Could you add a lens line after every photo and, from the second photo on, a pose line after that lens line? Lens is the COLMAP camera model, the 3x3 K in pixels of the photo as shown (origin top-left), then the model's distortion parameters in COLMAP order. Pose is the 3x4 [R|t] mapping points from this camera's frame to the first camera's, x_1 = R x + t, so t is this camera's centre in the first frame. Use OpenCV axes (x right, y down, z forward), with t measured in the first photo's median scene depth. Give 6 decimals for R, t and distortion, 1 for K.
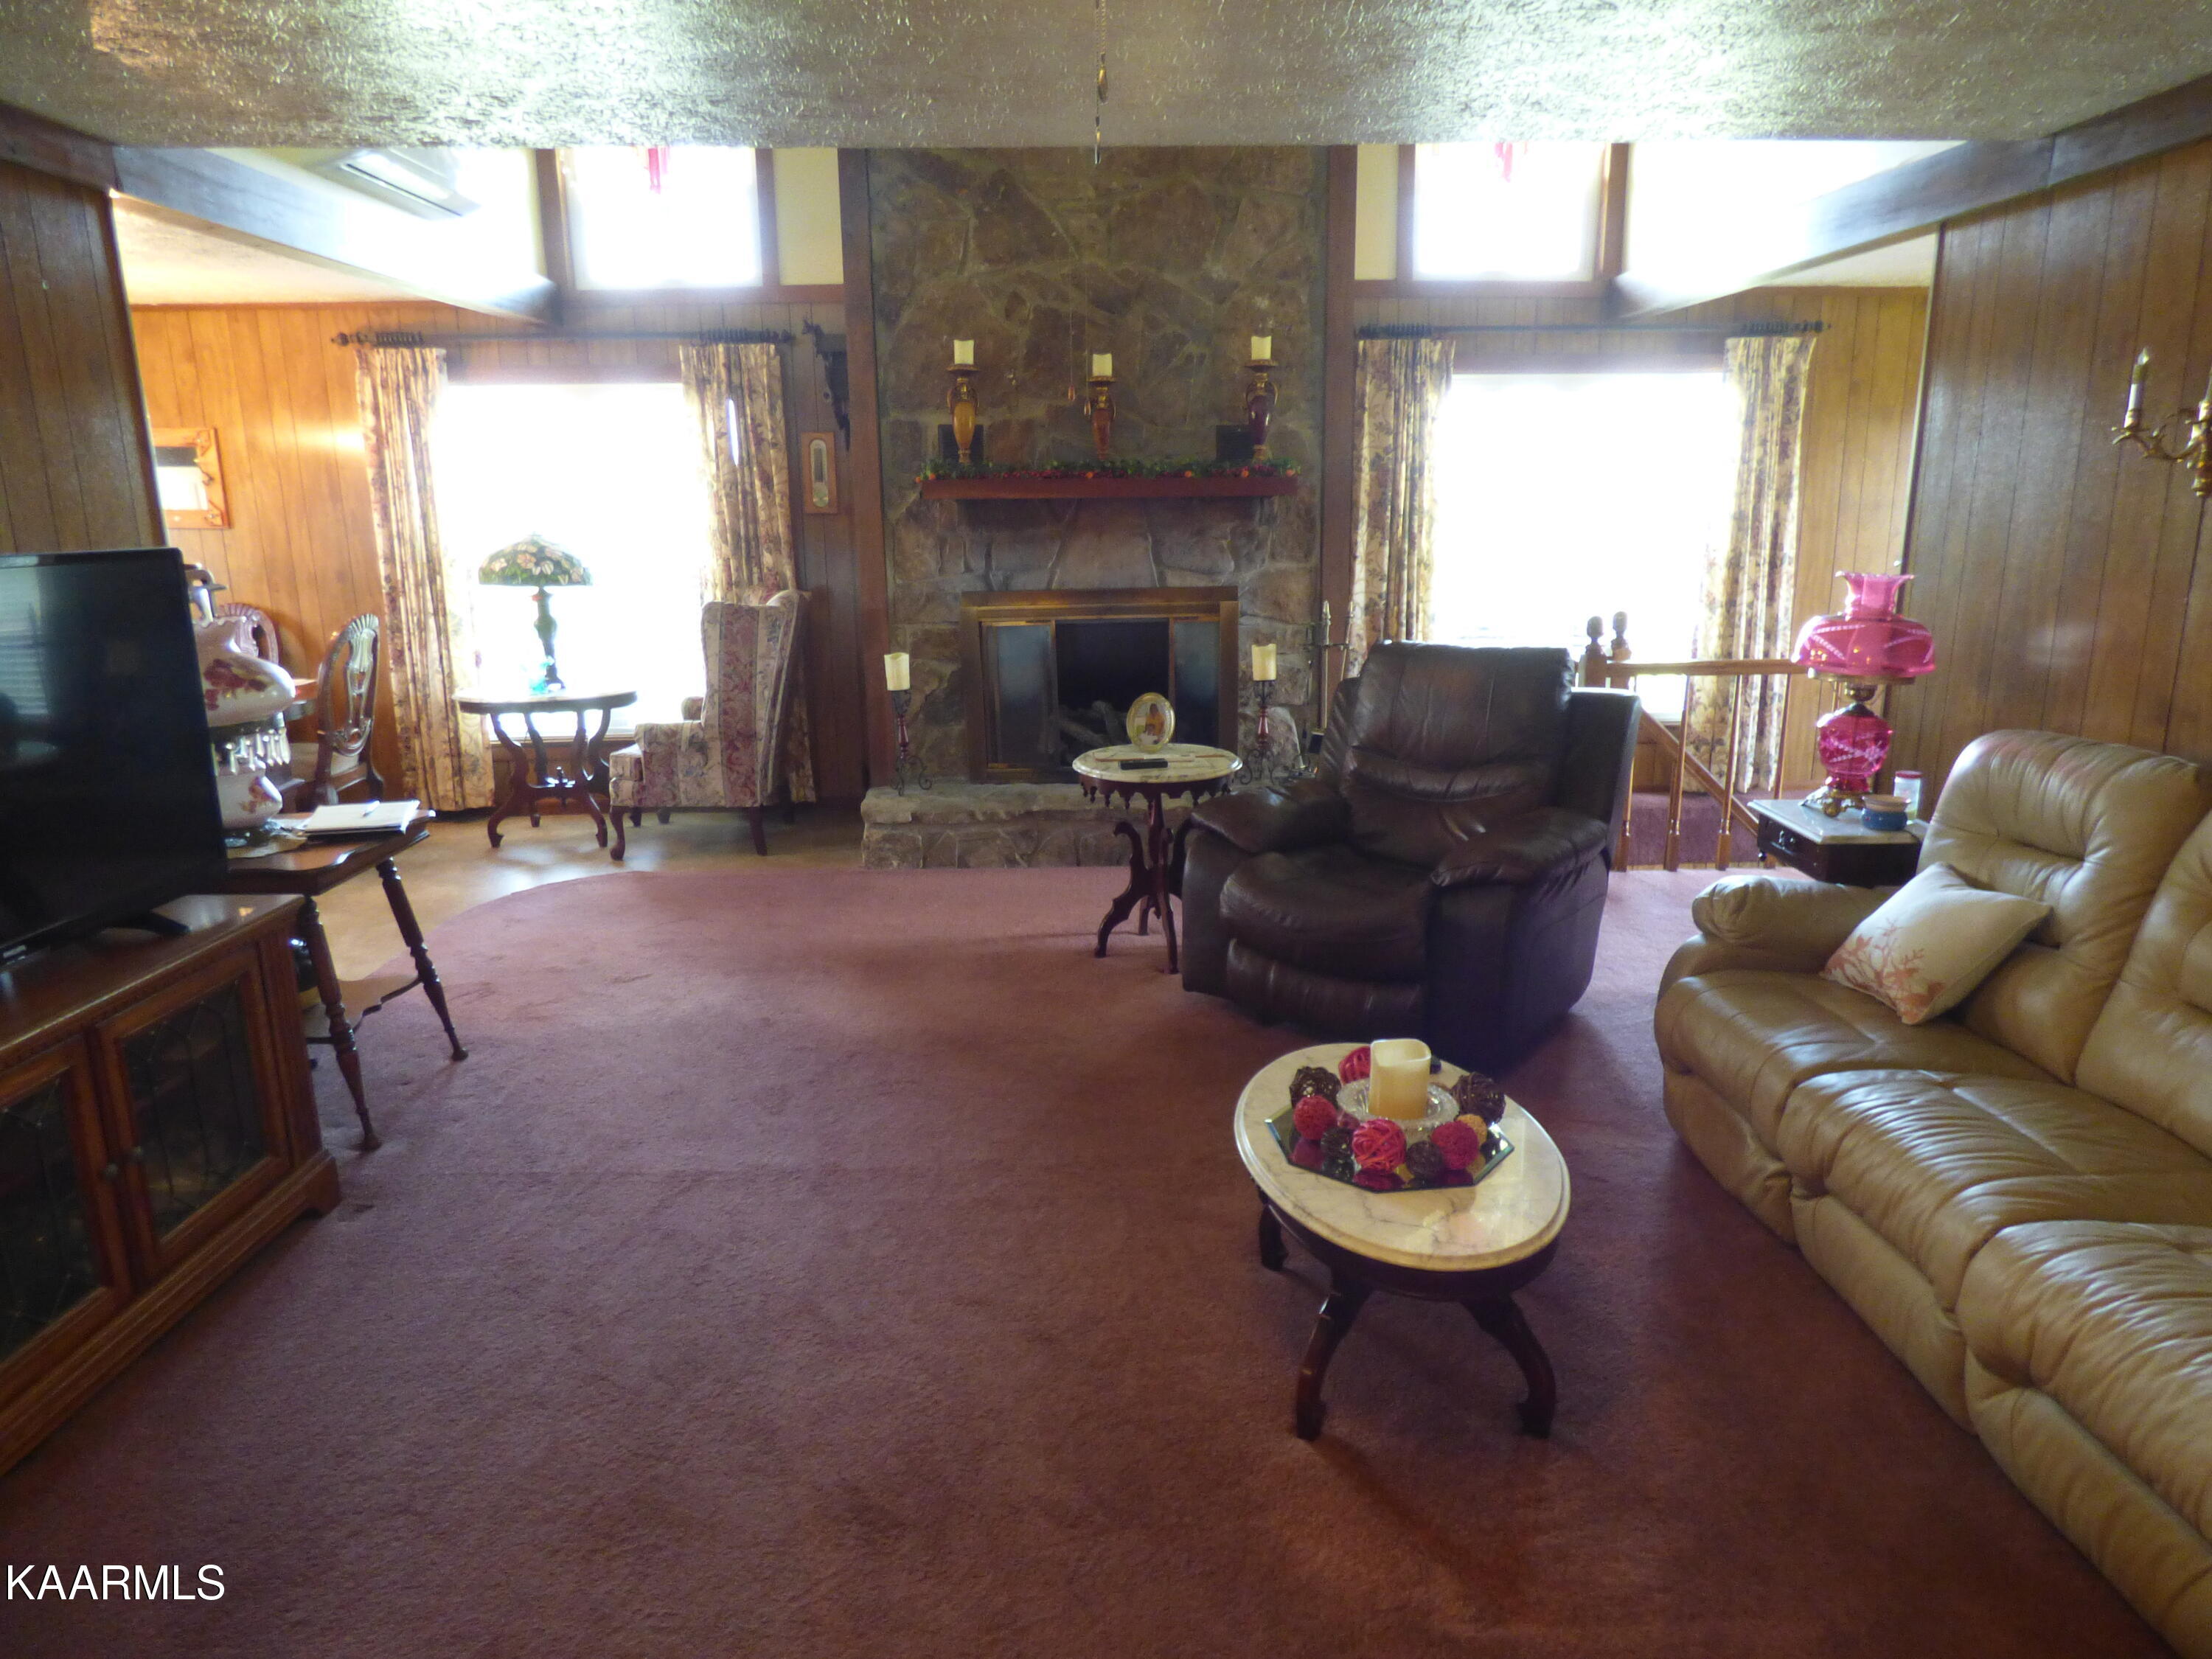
lens RADIAL K [[1357.9, 0, 1110.6], [0, 1357.9, 814.5], [0, 0, 1]] dist [-0.006335, -0.006388]
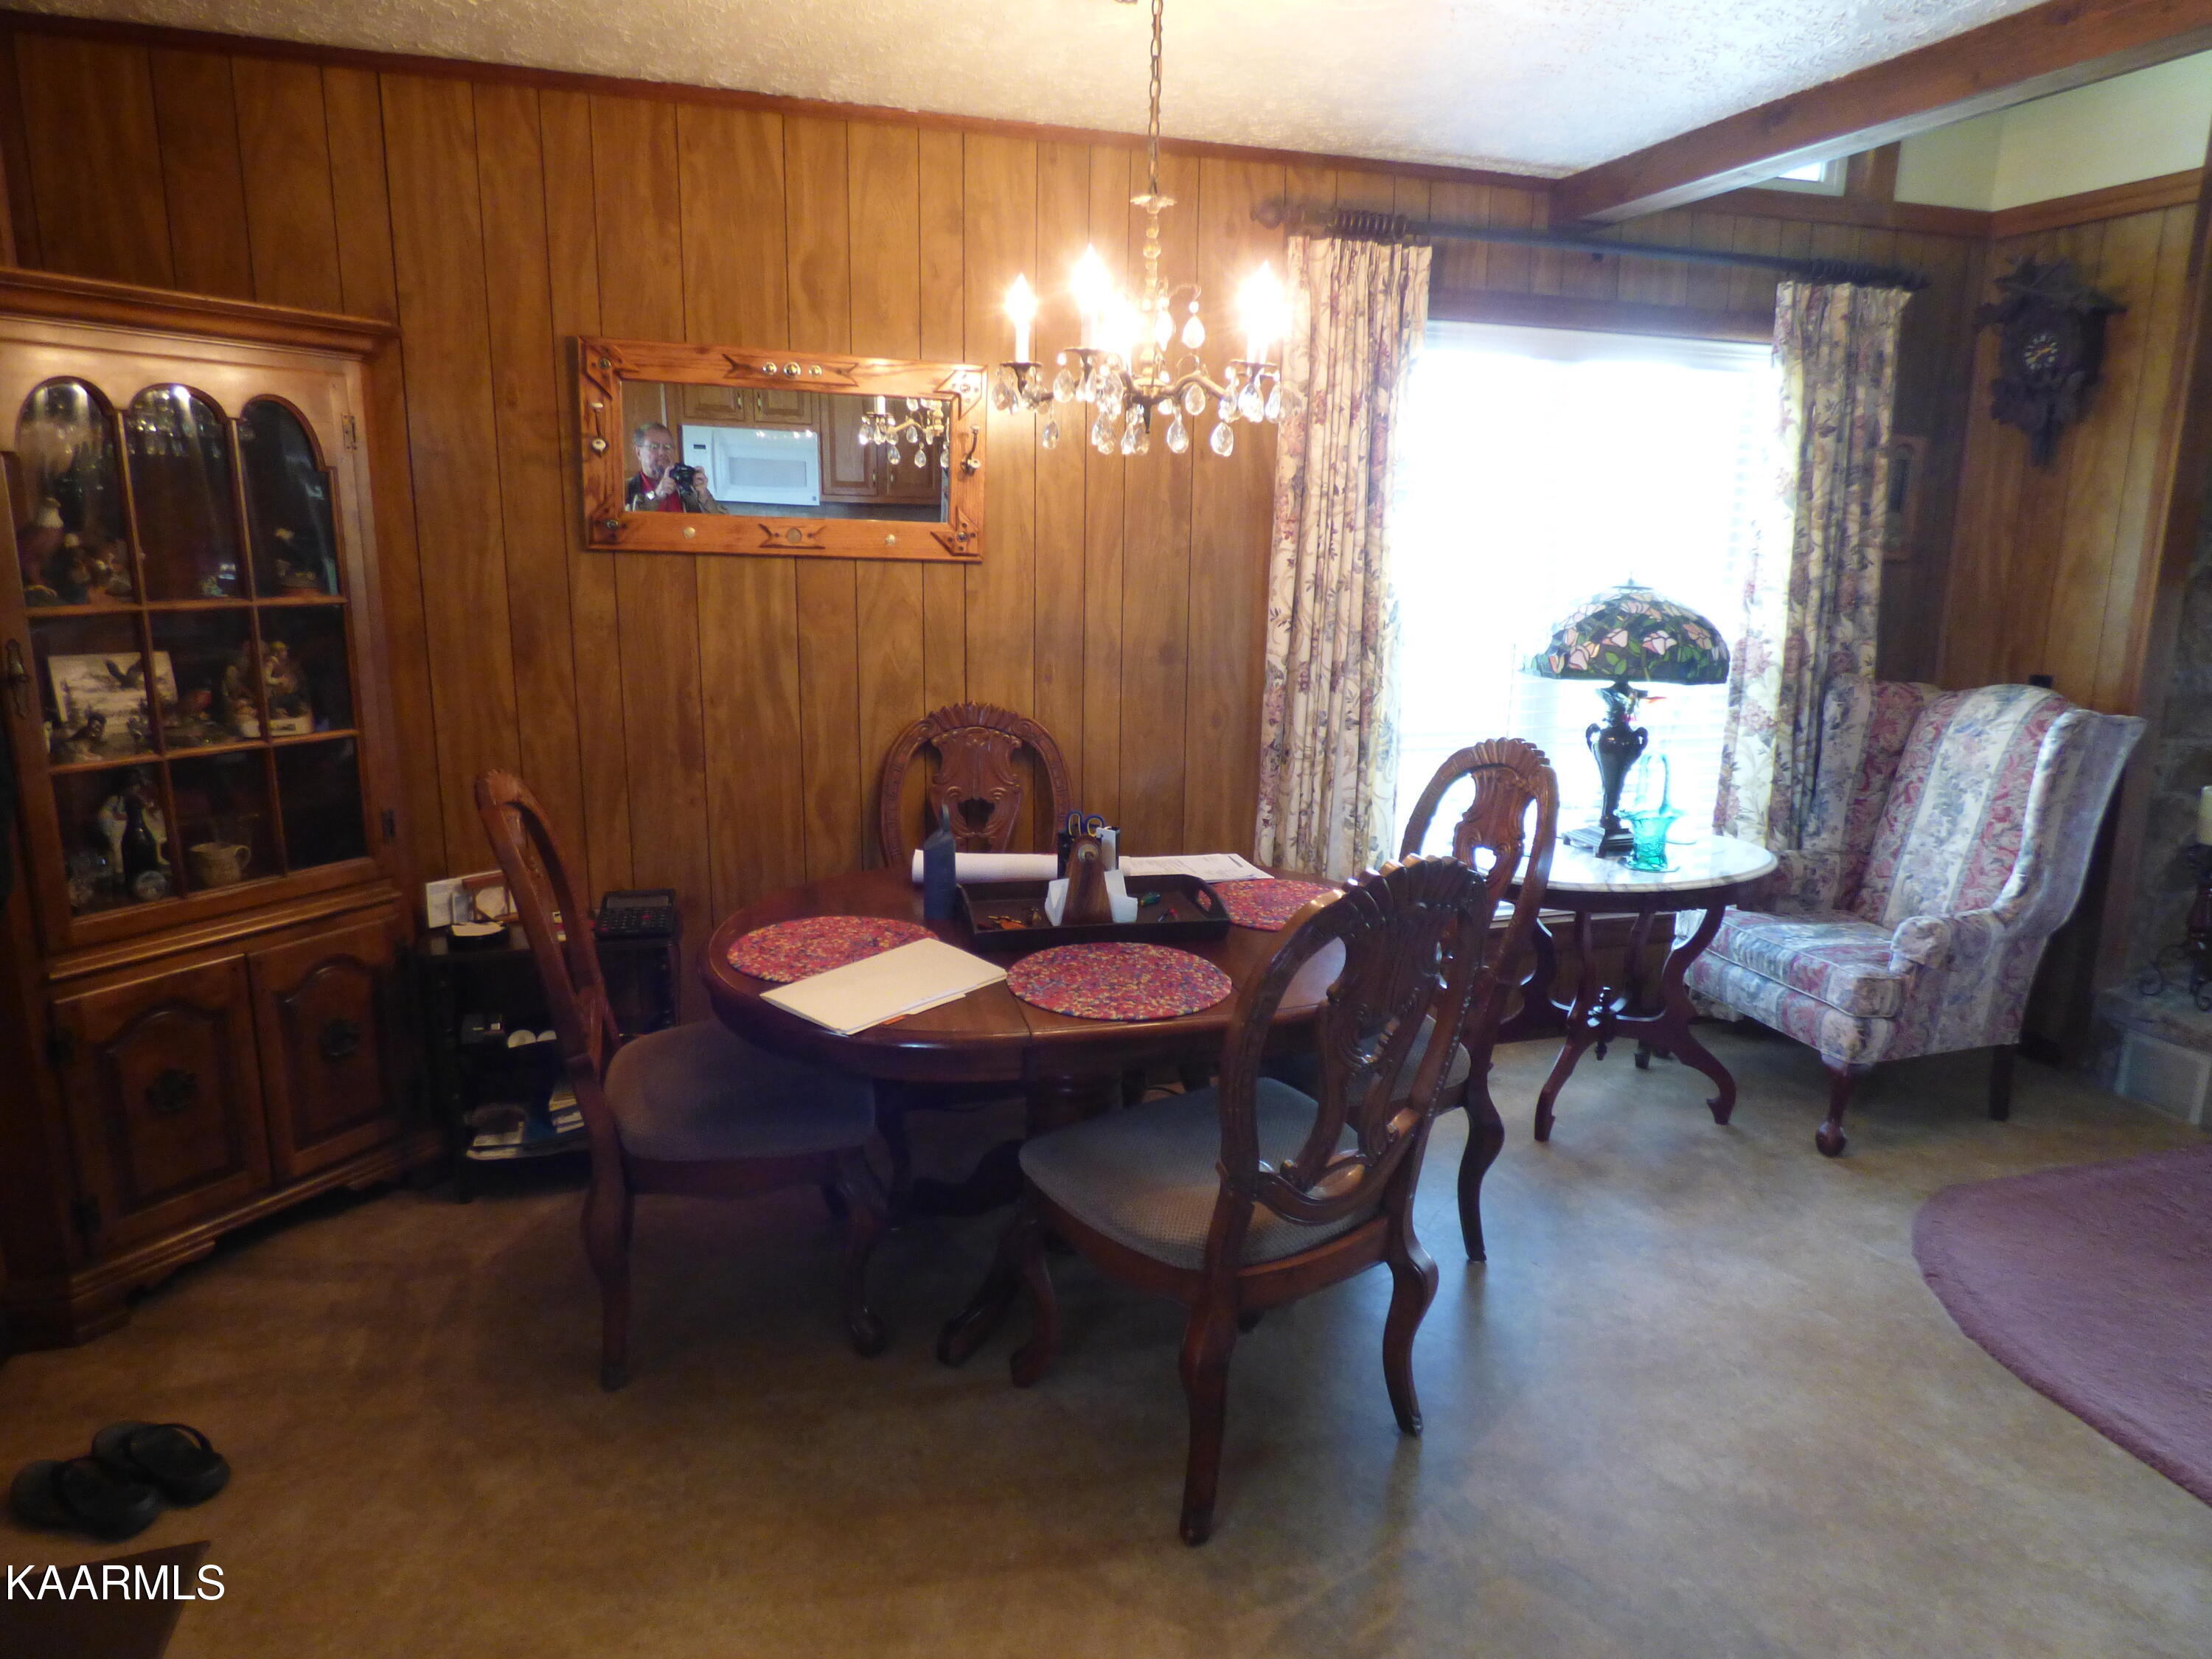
lens RADIAL K [[1357.9, 0, 1104.3], [0, 1357.9, 823.7], [0, 0, 1]] dist [-0.006335, -0.006388]
pose [[0.963792, -0.028500, 0.265128, -0.759823], [0.035612, 0.999122, -0.022053, -0.098766], [-0.264267, 0.030696, 0.963961, 0.494379]]
